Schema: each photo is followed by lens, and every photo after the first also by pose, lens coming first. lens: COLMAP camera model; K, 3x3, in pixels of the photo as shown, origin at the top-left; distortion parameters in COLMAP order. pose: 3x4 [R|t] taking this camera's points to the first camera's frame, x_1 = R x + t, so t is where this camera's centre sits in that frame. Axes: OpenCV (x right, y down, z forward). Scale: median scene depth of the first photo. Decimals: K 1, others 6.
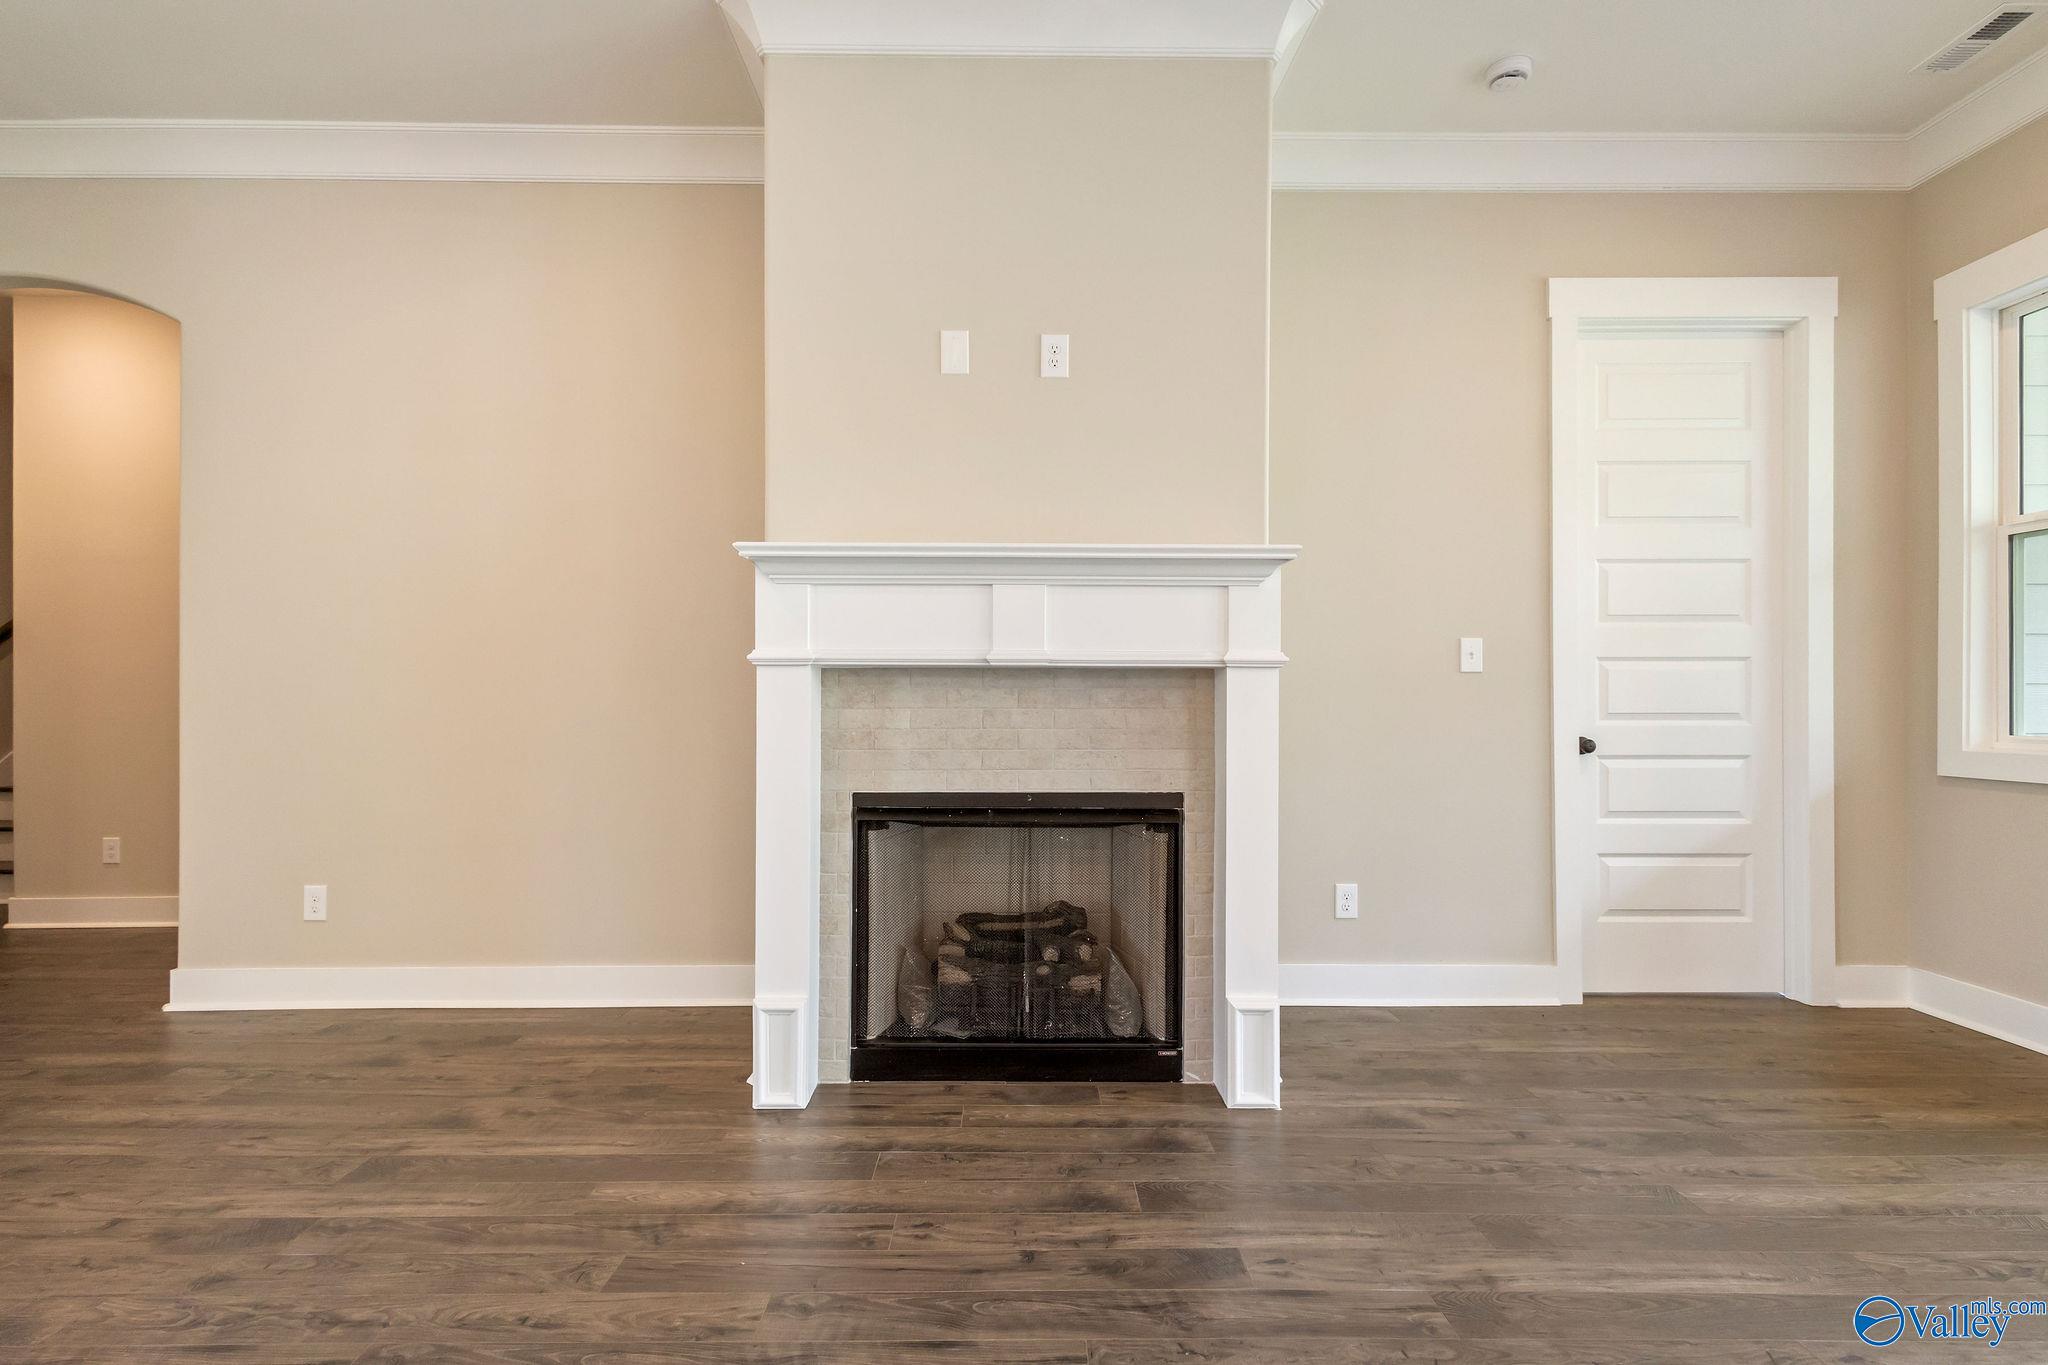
lens RADIAL K [[954.0, 0, 1024.0], [0, 954.0, 682.5], [0, 0, 1]] dist [0.019287, -0.007590]
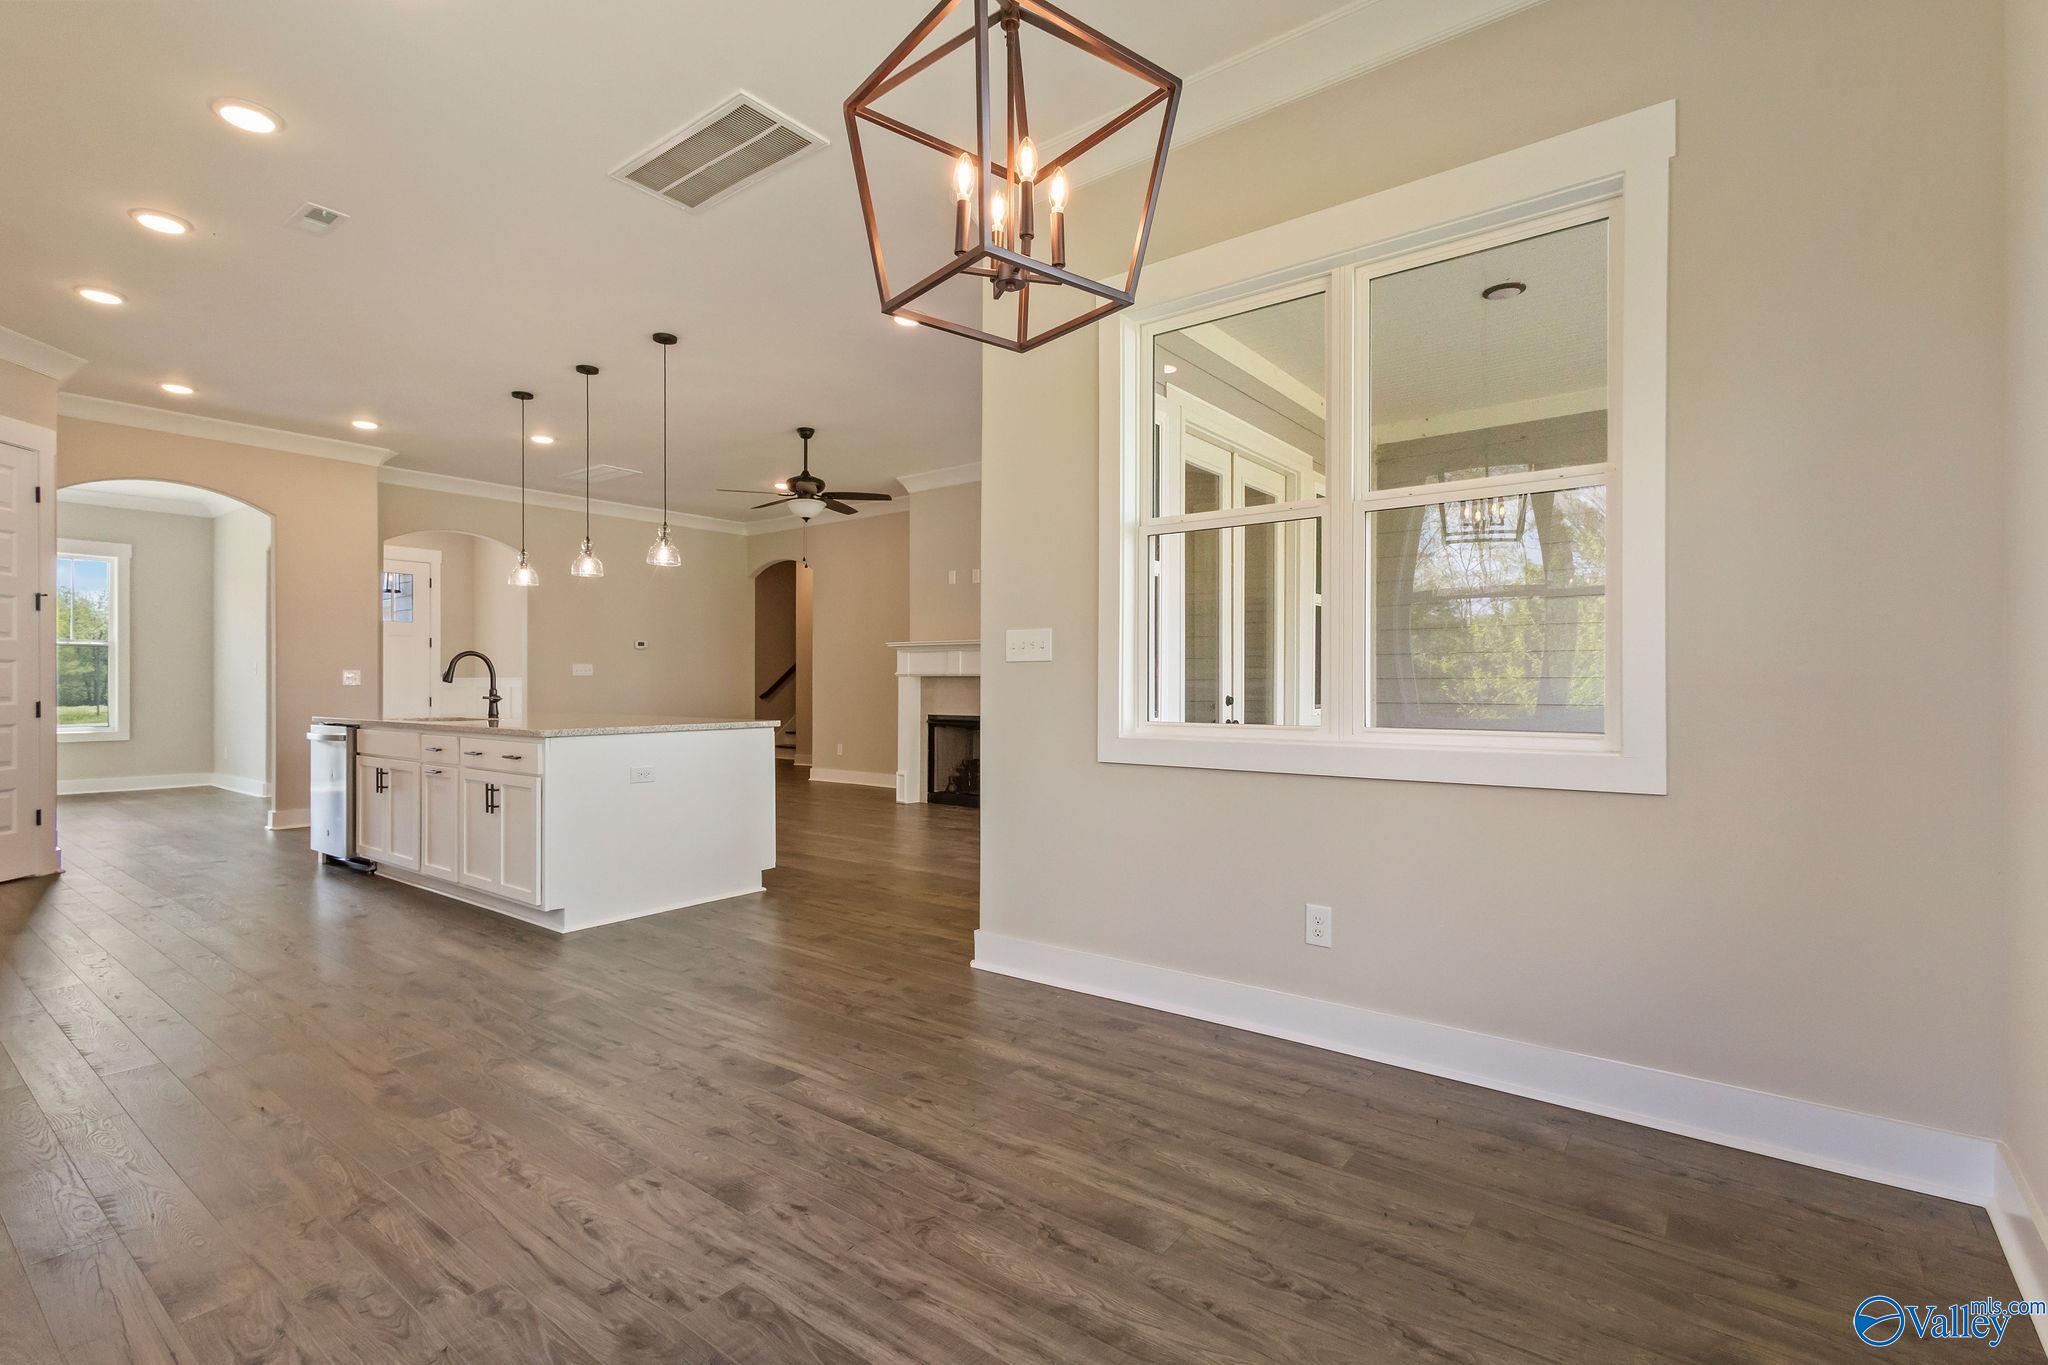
lens RADIAL K [[962.3, 0, 1026.2], [0, 962.3, 688.4], [0, 0, 1]] dist [0.008663, 0.000142]
pose [[0.782146, -0.001164, -0.623094, 2.085670], [0.003677, 0.999989, 0.002748, 0.014944], [0.623084, -0.004441, 0.782142, -1.335379]]
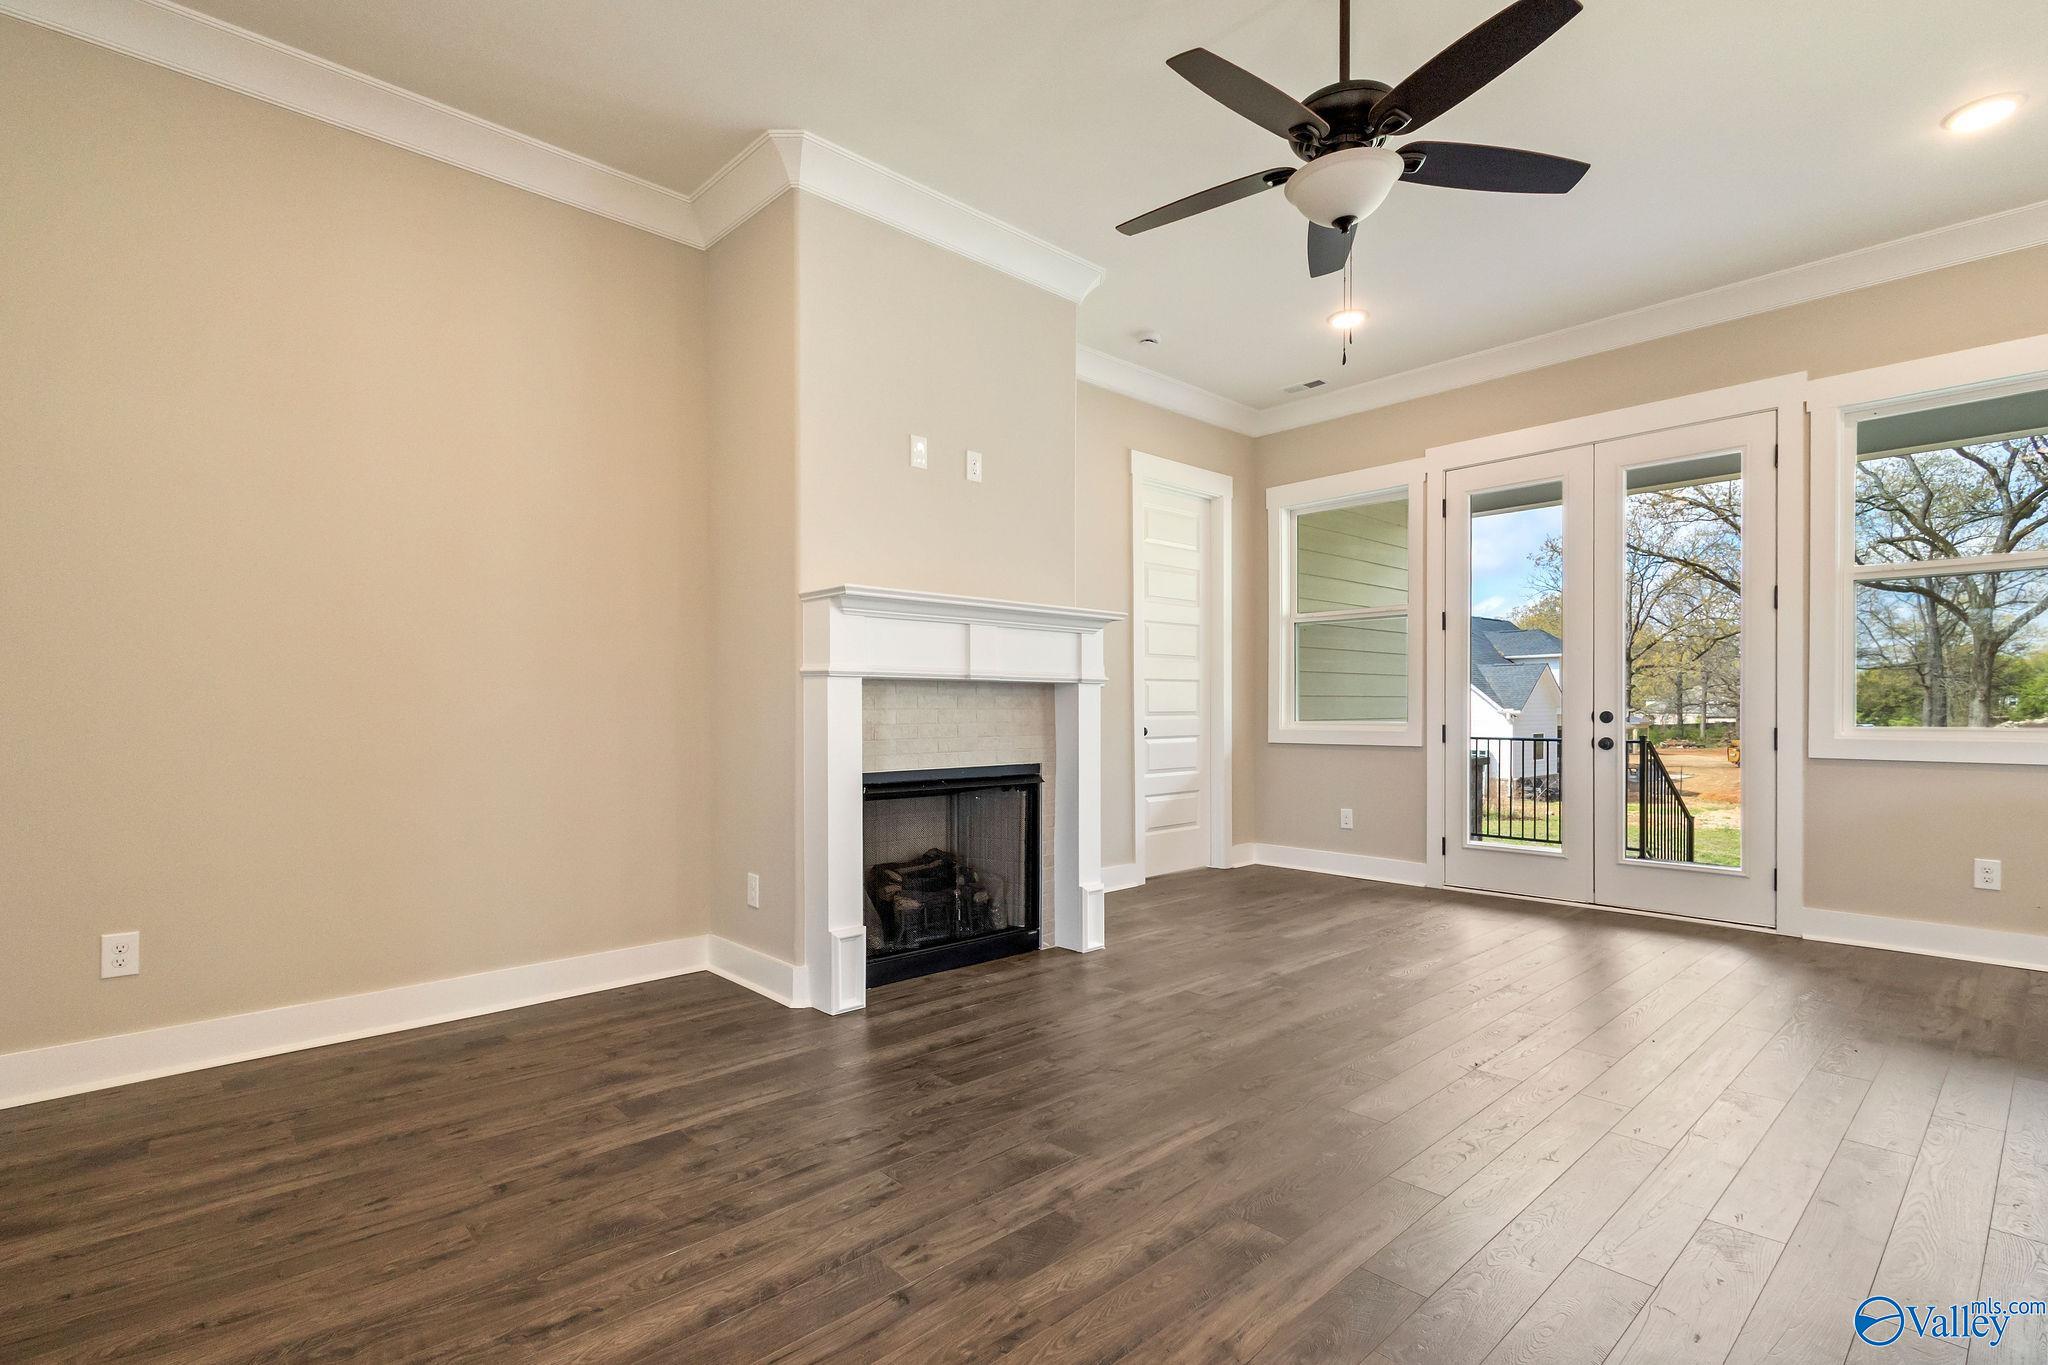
lens RADIAL K [[962.3, 0, 1026.2], [0, 962.3, 688.4], [0, 0, 1]] dist [0.008663, 0.000142]
pose [[0.737820, 0.012214, 0.674887, -0.913585], [-0.011501, 0.999919, -0.005523, 0.002623], [-0.674900, -0.003687, 0.737900, -0.137151]]
